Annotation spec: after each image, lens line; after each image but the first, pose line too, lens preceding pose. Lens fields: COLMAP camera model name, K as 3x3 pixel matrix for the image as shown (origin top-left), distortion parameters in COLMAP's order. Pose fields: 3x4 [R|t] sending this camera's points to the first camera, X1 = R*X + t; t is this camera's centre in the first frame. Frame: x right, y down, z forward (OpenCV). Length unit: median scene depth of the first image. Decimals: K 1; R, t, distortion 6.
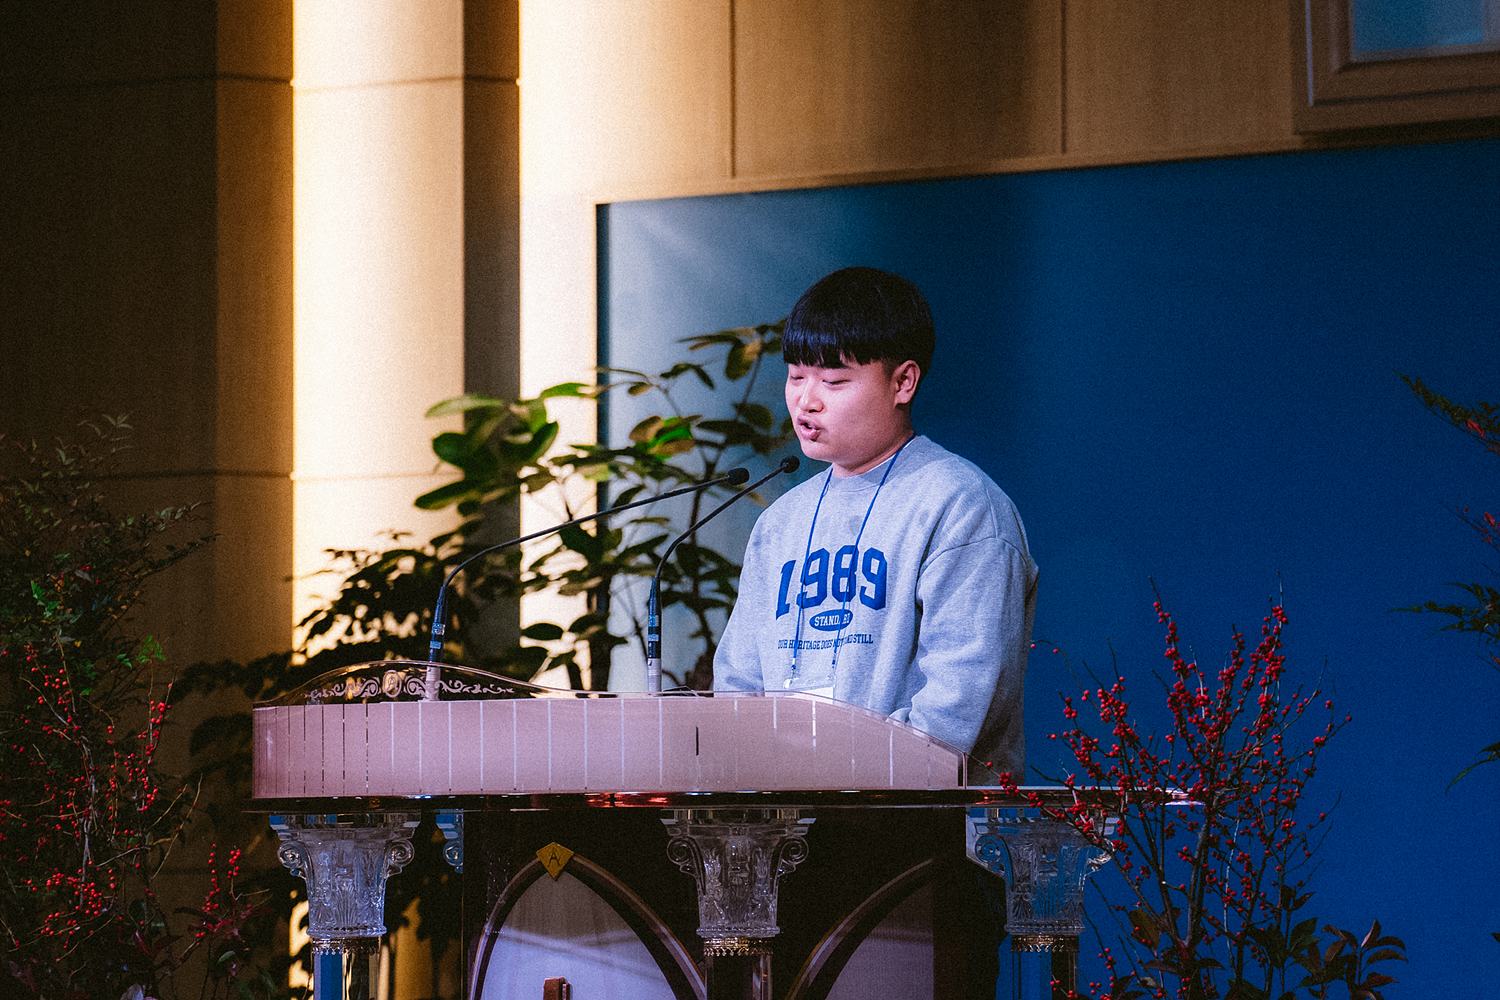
lens RADIAL K [[9282.5, 0, 750.0], [0, 9282.5, 500.0], [0, 0, 1]] dist [1.414187, 18.139457]
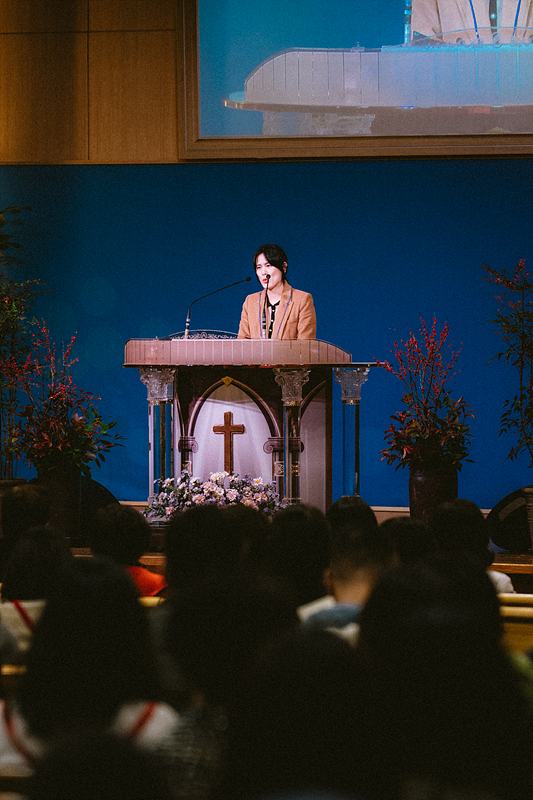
lens RADIAL K [[5238.1, 0, 266.5], [0, 5238.1, 400.0], [0, 0, 1]] dist [0.746312, 0.391637]
pose [[0.930606, 0.000104, 0.366023, -0.778697], [-0.018579, 0.998724, 0.046953, -0.053988], [-0.365551, -0.050495, 0.929420, -0.991634]]
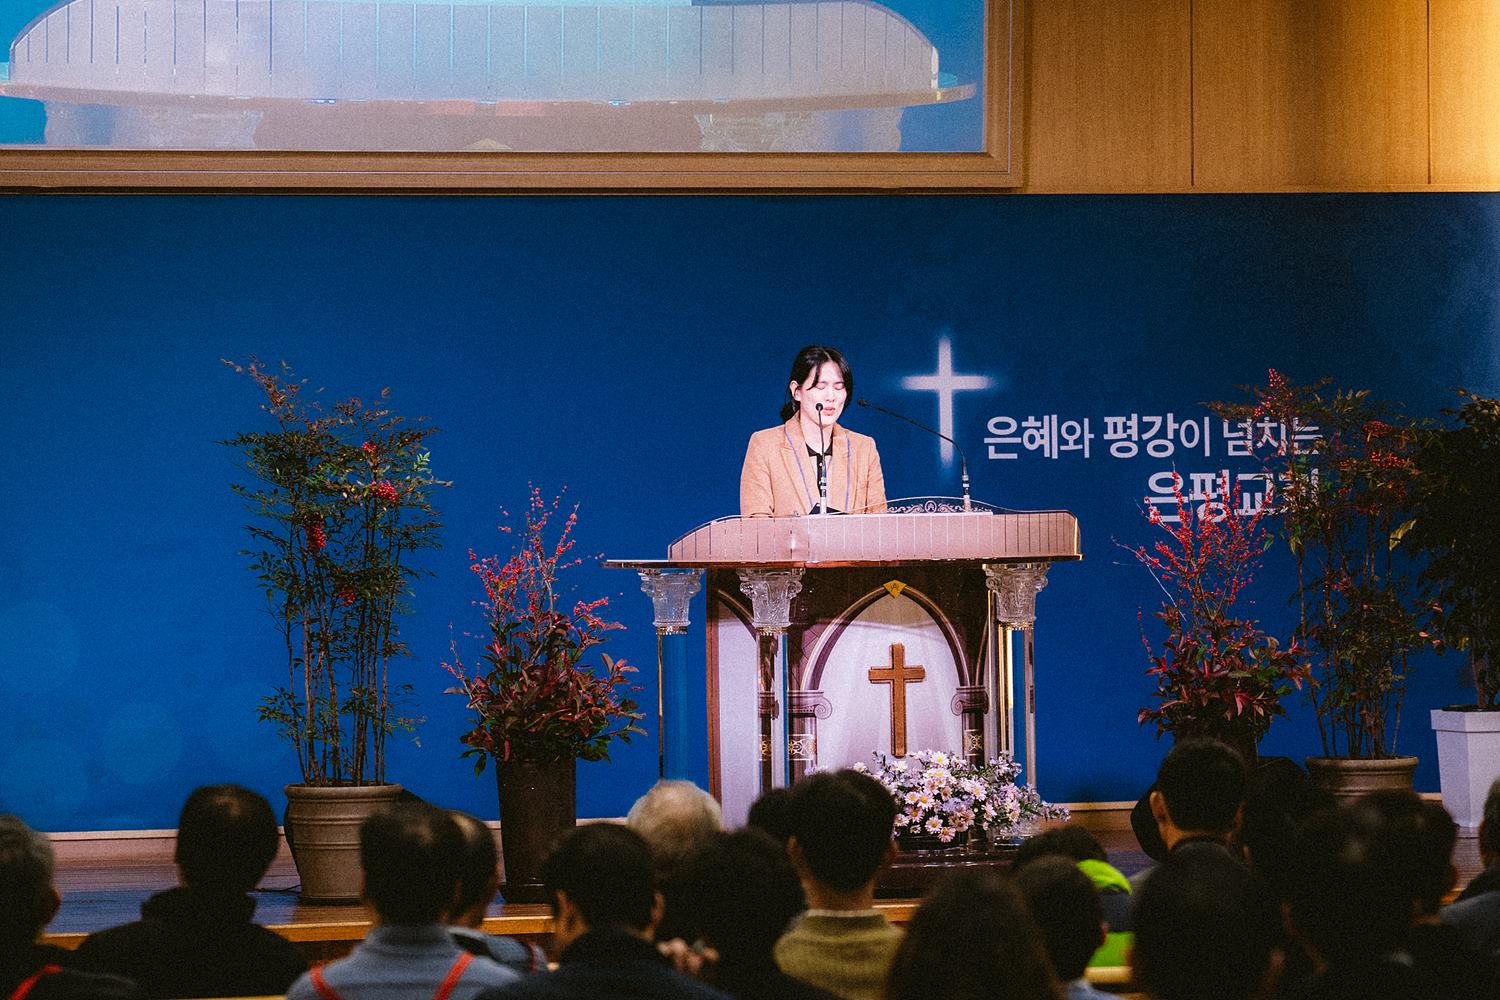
lens RADIAL K [[9821.3, 0, 750.0], [0, 9821.3, 500.0], [0, 0, 1]] dist [0.746312, 0.391637]
pose [[0.410417, -0.001101, 0.911897, -2.056336], [-0.024447, 0.999627, 0.012209, -0.008464], [-0.911570, -0.027304, 0.410237, 0.097530]]
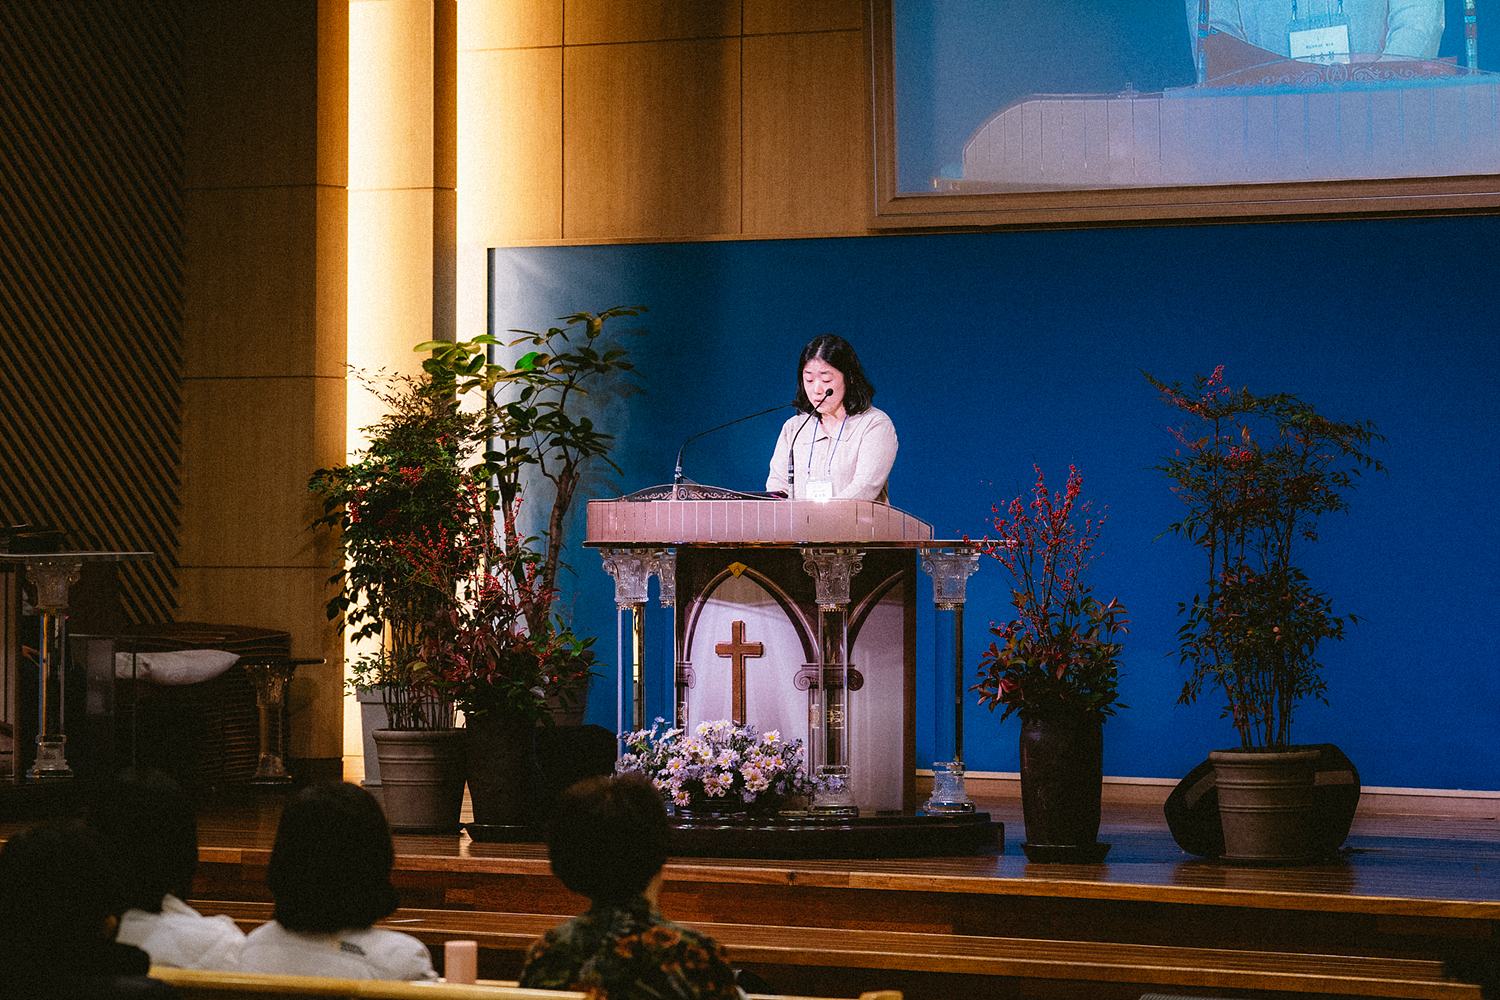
lens RADIAL K [[6085.2, 0, 750.0], [0, 6085.2, 500.0], [0, 0, 1]] dist [0.231927, 5.575180]
pose [[0.983003, 0.009097, 0.183364, -0.288690], [-0.014494, 0.999500, 0.028112, -0.020730], [-0.183016, -0.030292, 0.982643, -0.475533]]
